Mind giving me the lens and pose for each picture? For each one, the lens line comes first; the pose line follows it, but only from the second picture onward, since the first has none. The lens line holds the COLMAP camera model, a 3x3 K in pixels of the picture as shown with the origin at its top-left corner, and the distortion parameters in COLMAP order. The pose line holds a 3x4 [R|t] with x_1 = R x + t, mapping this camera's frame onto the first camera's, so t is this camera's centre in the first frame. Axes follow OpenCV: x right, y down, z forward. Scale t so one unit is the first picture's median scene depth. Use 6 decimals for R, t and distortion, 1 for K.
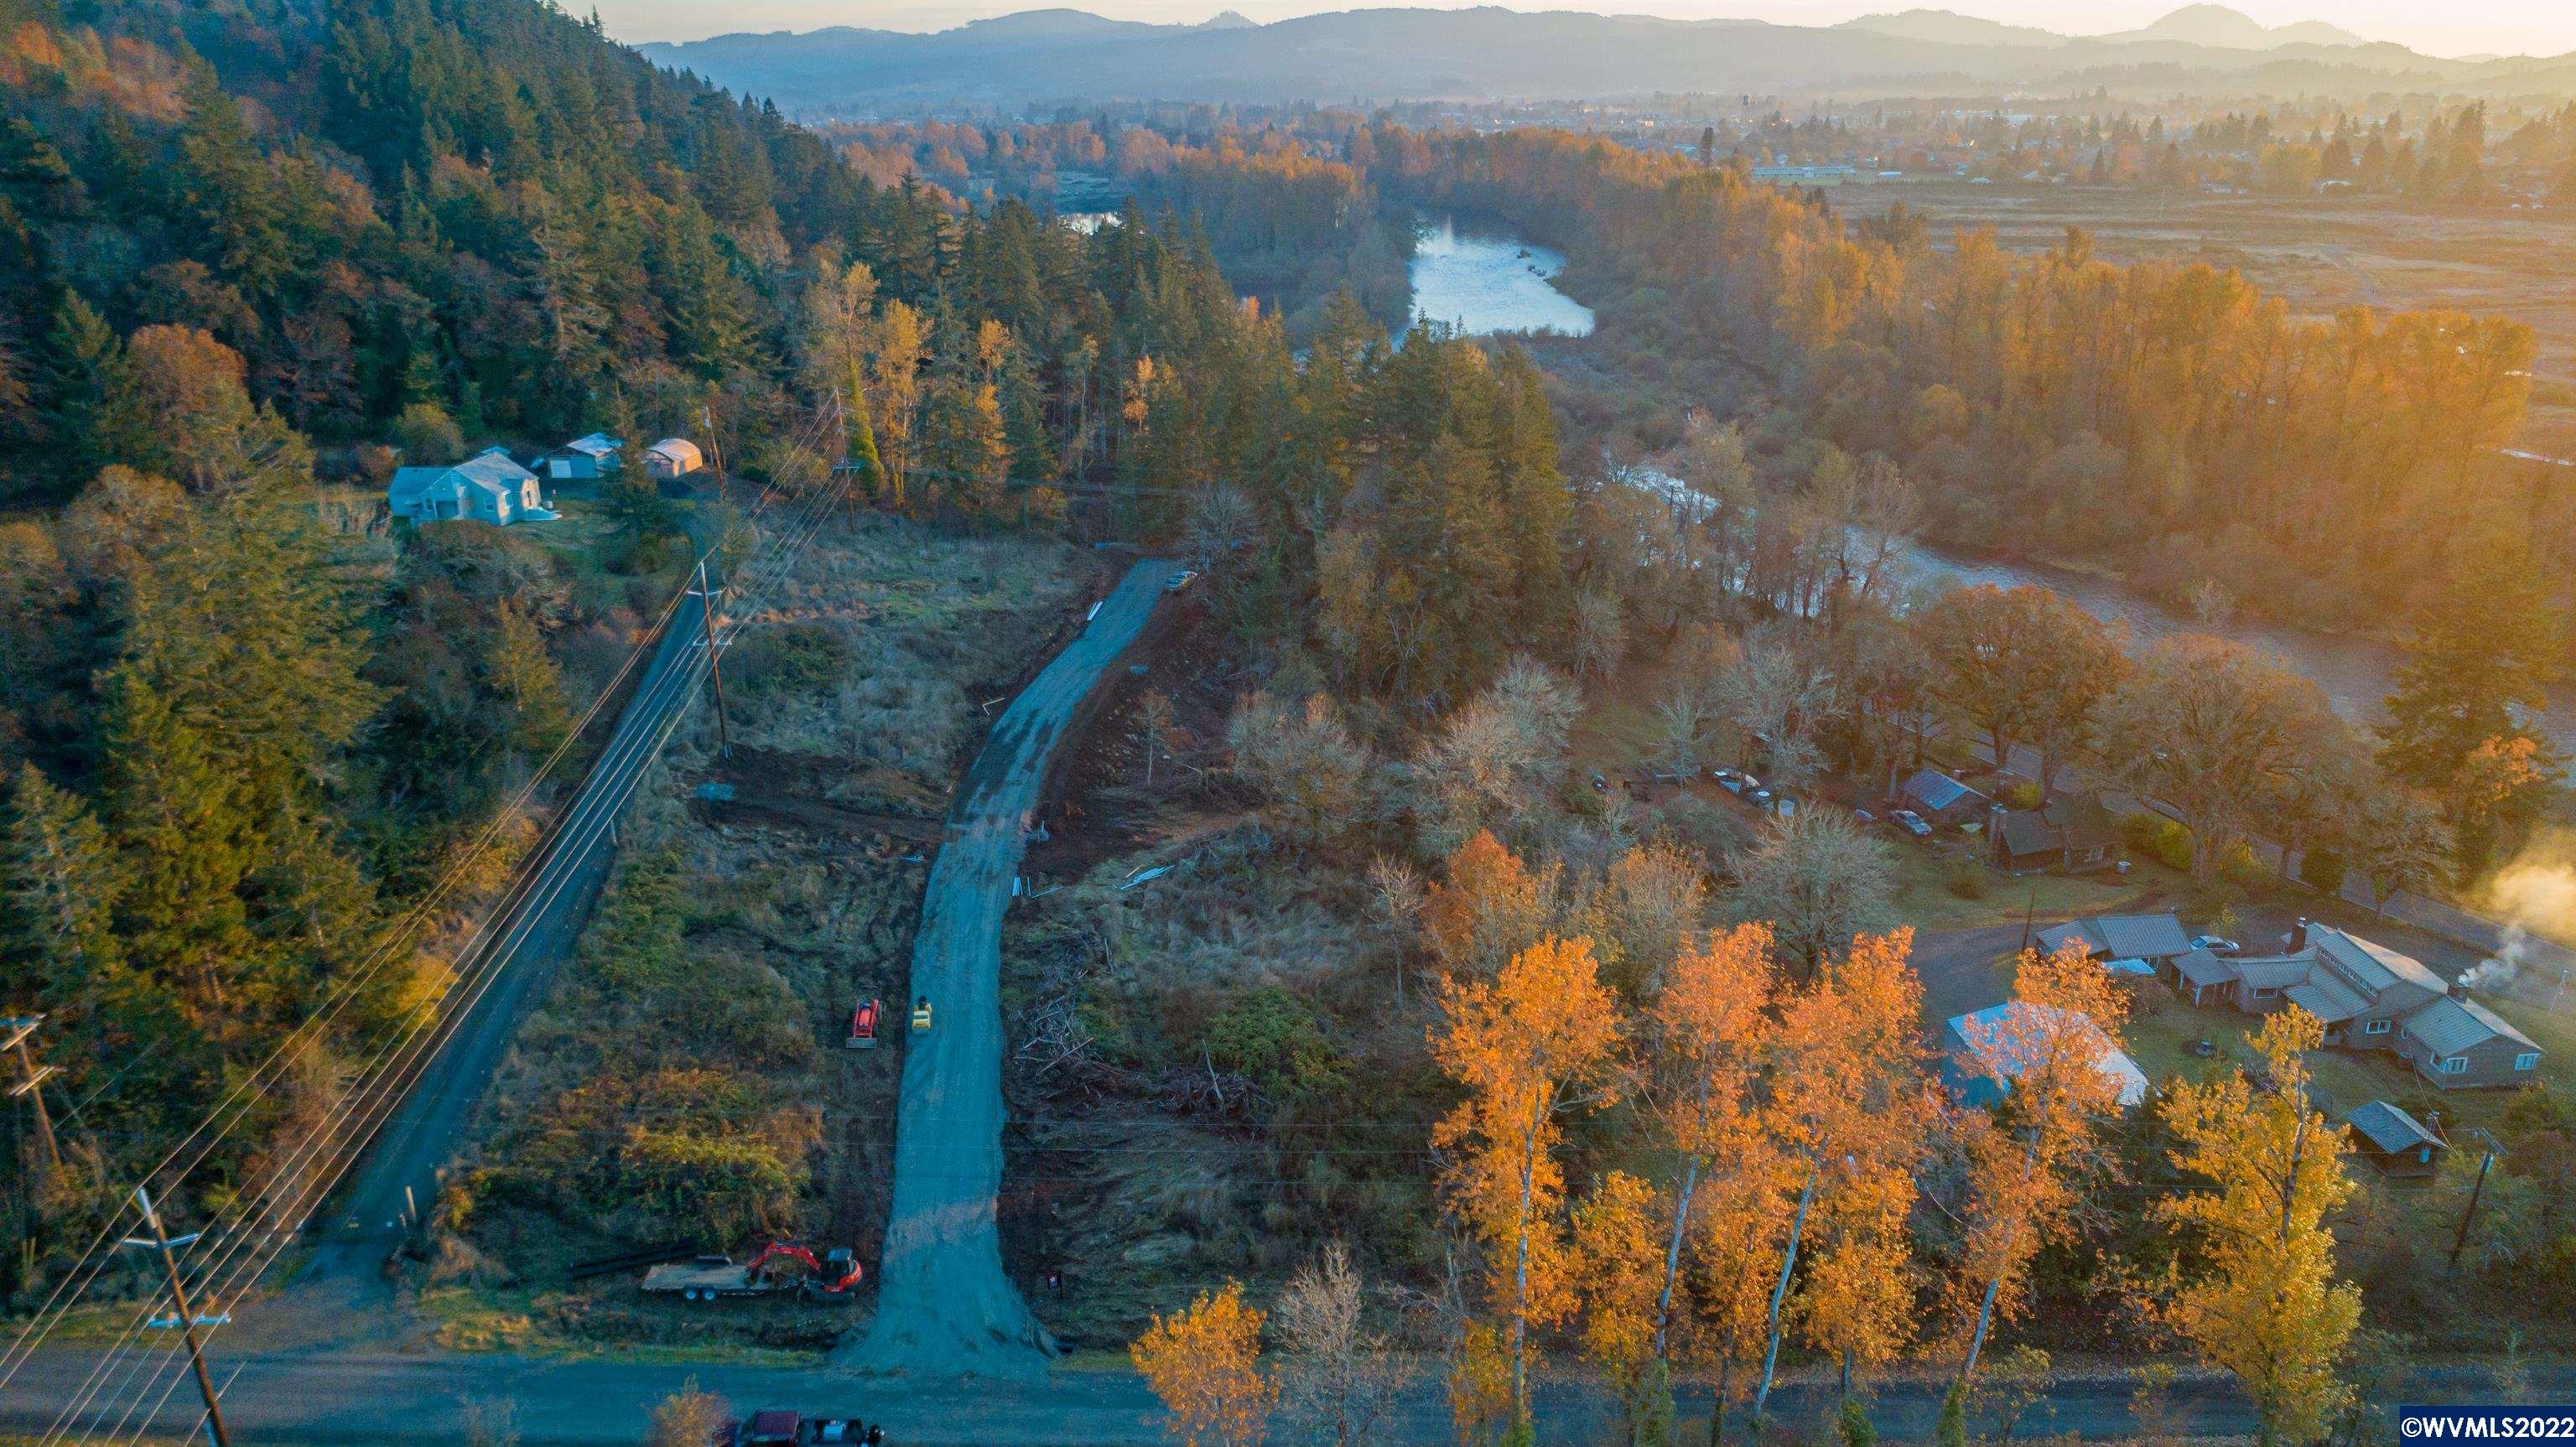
lens RADIAL K [[1775.9, 0, 1310.9], [0, 1775.9, 741.7], [0, 0, 1]] dist [-0.010413, 0.008959]
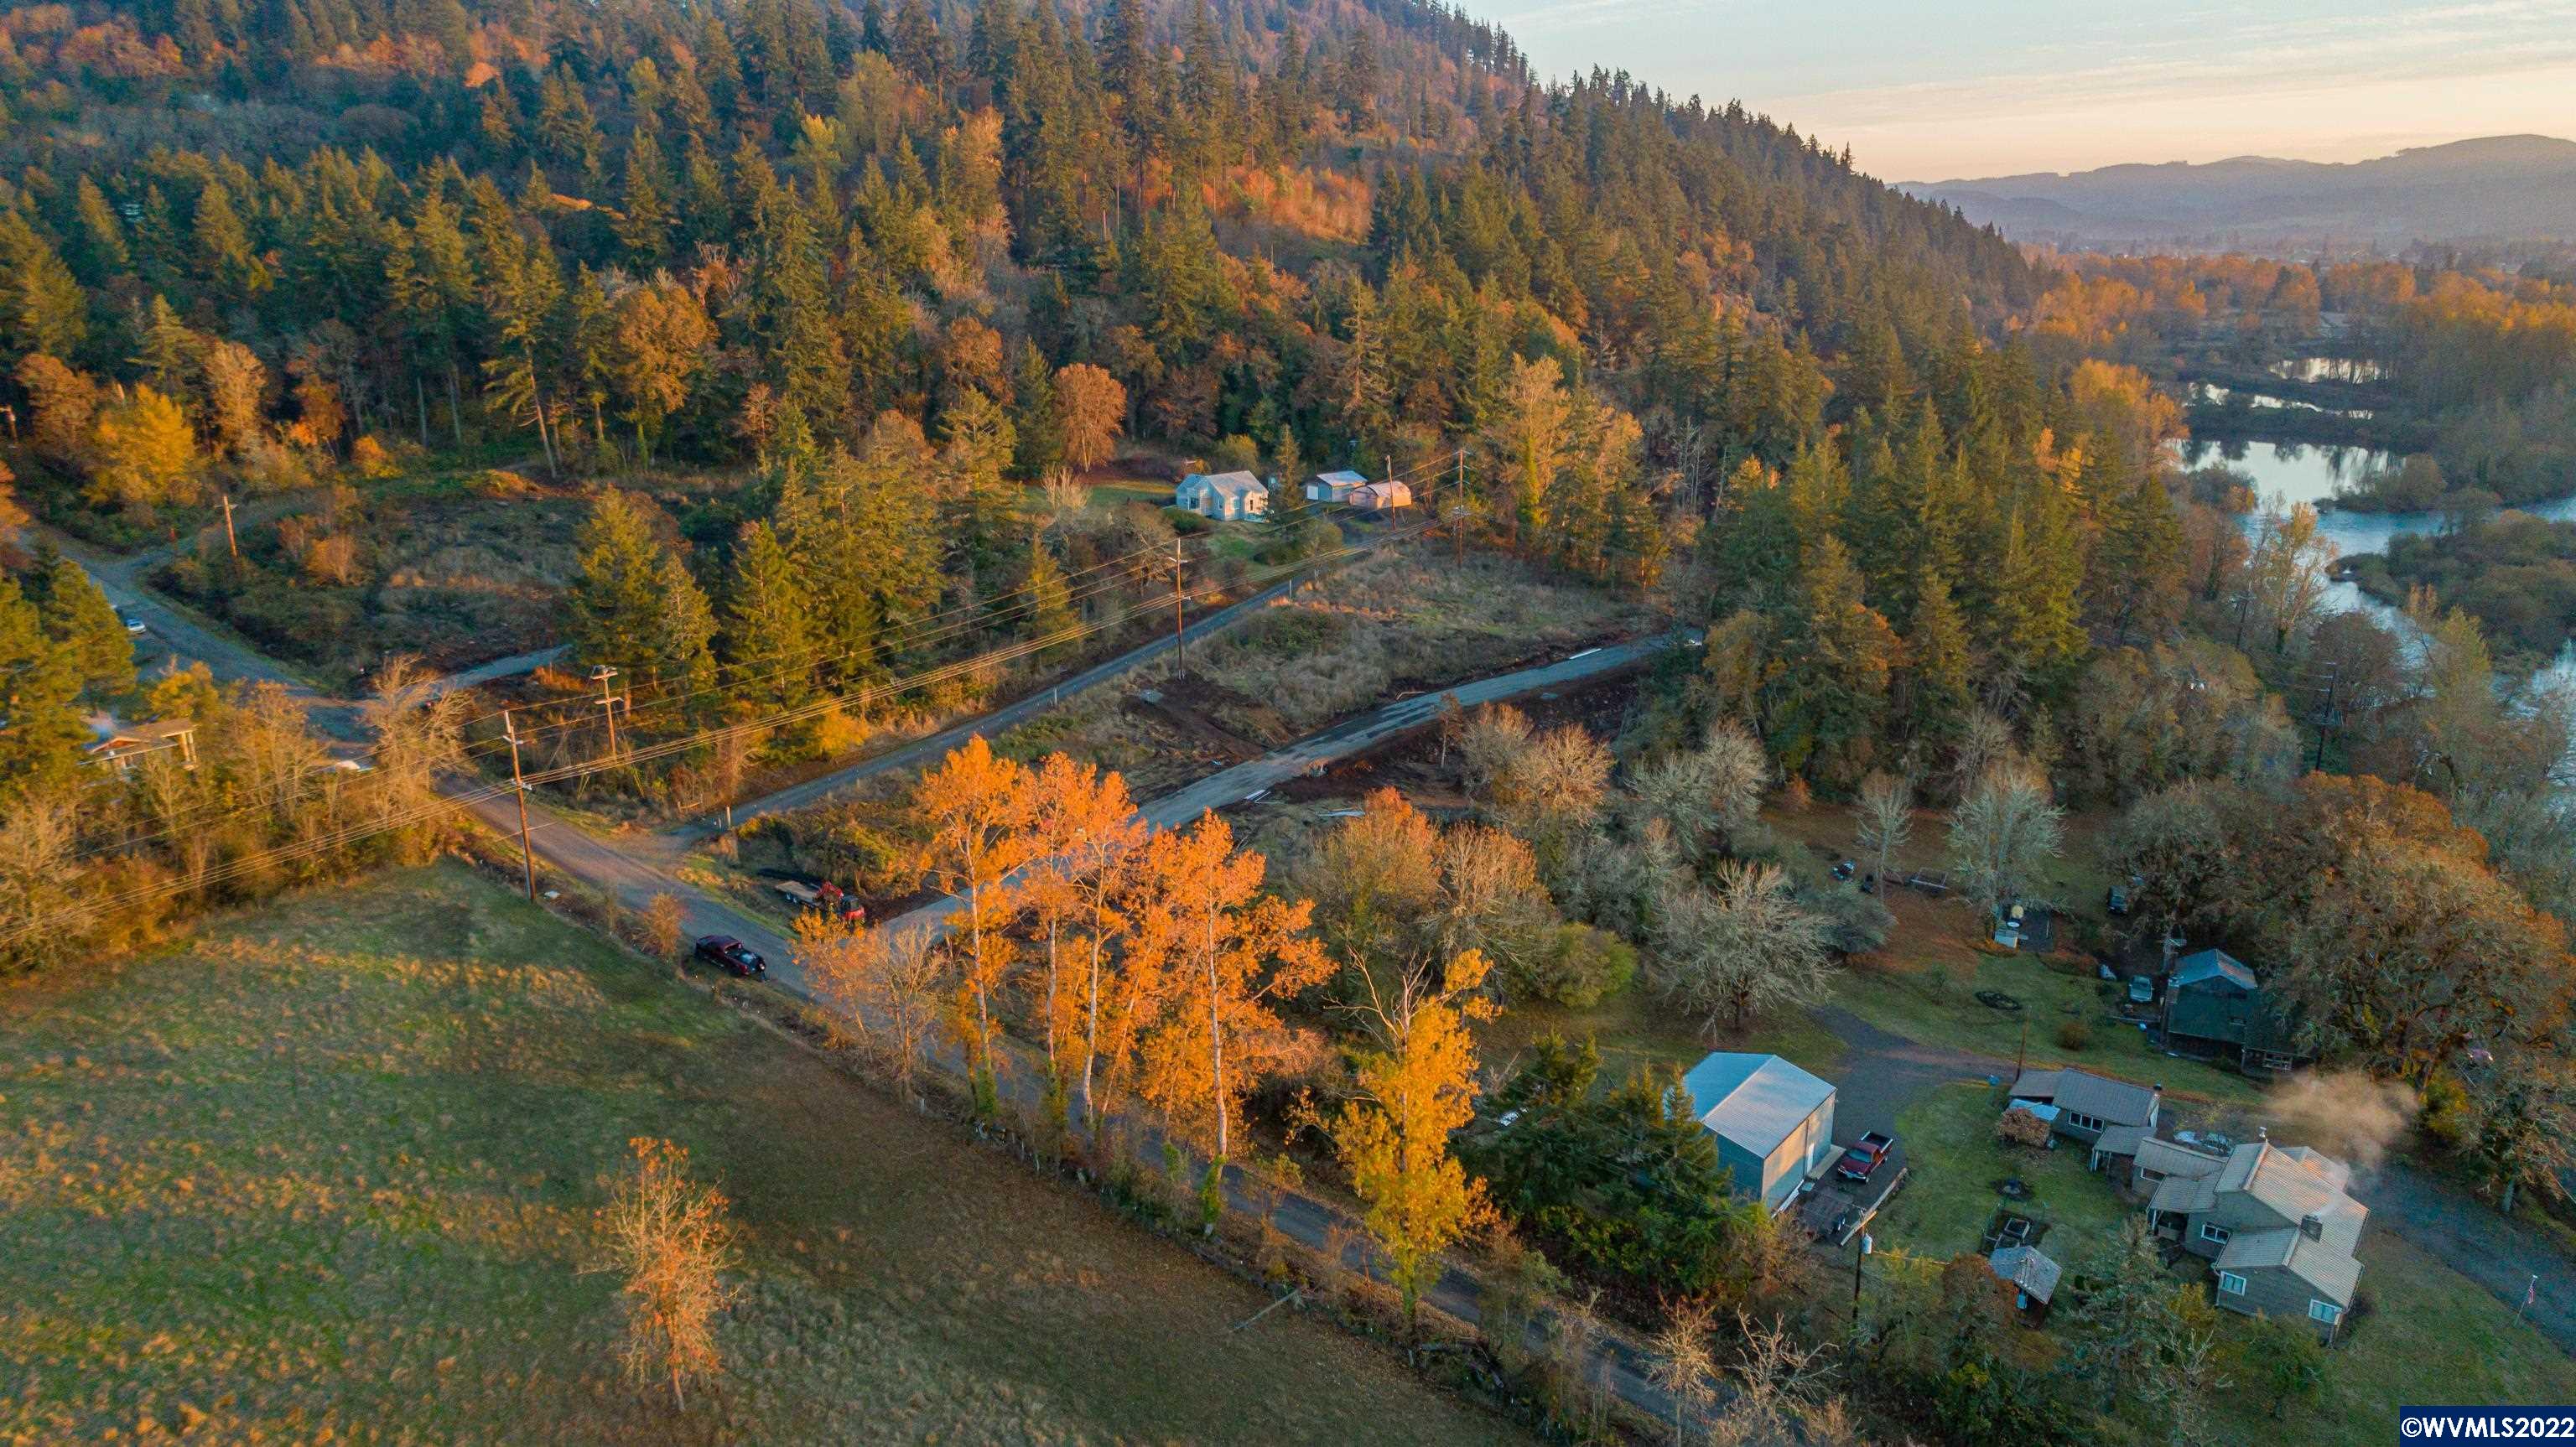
lens RADIAL K [[1775.9, 0, 1303.5], [0, 1775.9, 718.8], [0, 0, 1]] dist [-0.010413, 0.008959]
pose [[0.755063, 0.191519, -0.627057, 0.690190], [-0.238986, 0.970983, 0.008791, 0.004502], [0.610545, 0.143220, 0.778924, -0.045631]]
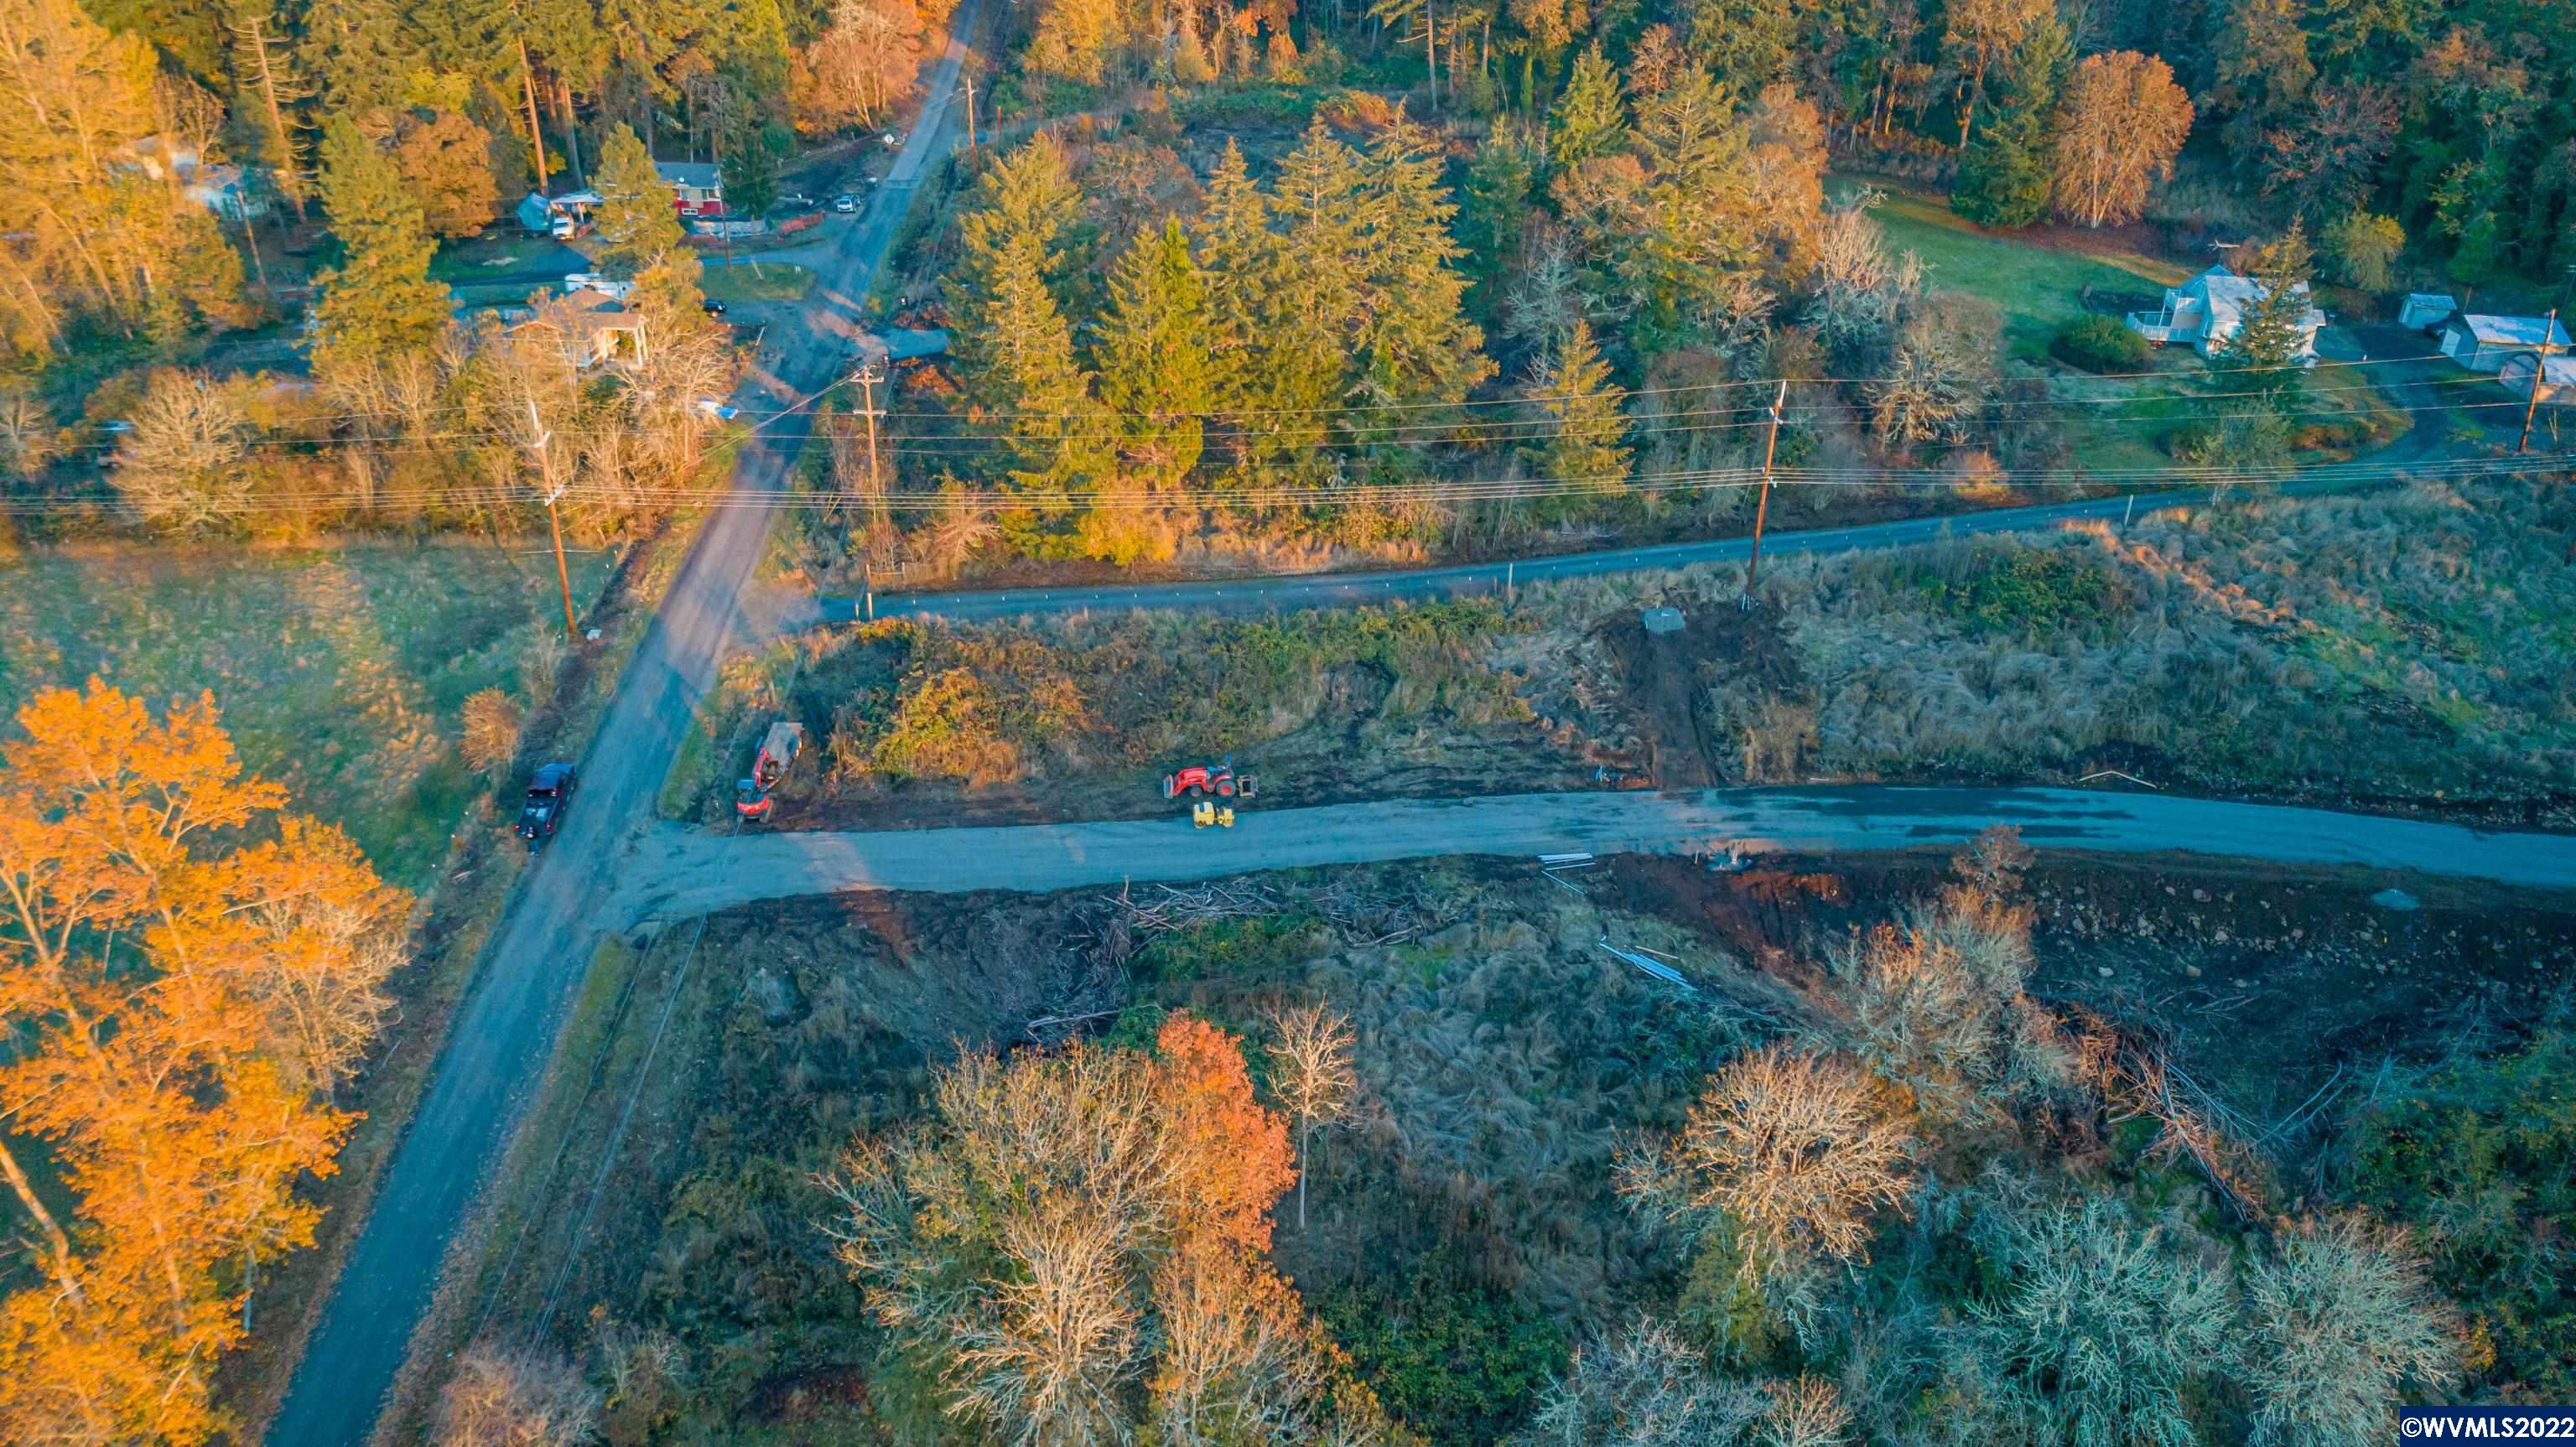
lens RADIAL K [[1775.9, 0, 1294.9], [0, 1775.9, 705.1], [0, 0, 1]] dist [-0.010413, 0.008959]
pose [[-0.007725, 0.478158, -0.878240, 0.484175], [-0.377333, 0.811945, 0.445383, -0.272794], [0.926046, 0.334829, 0.174153, 0.712438]]
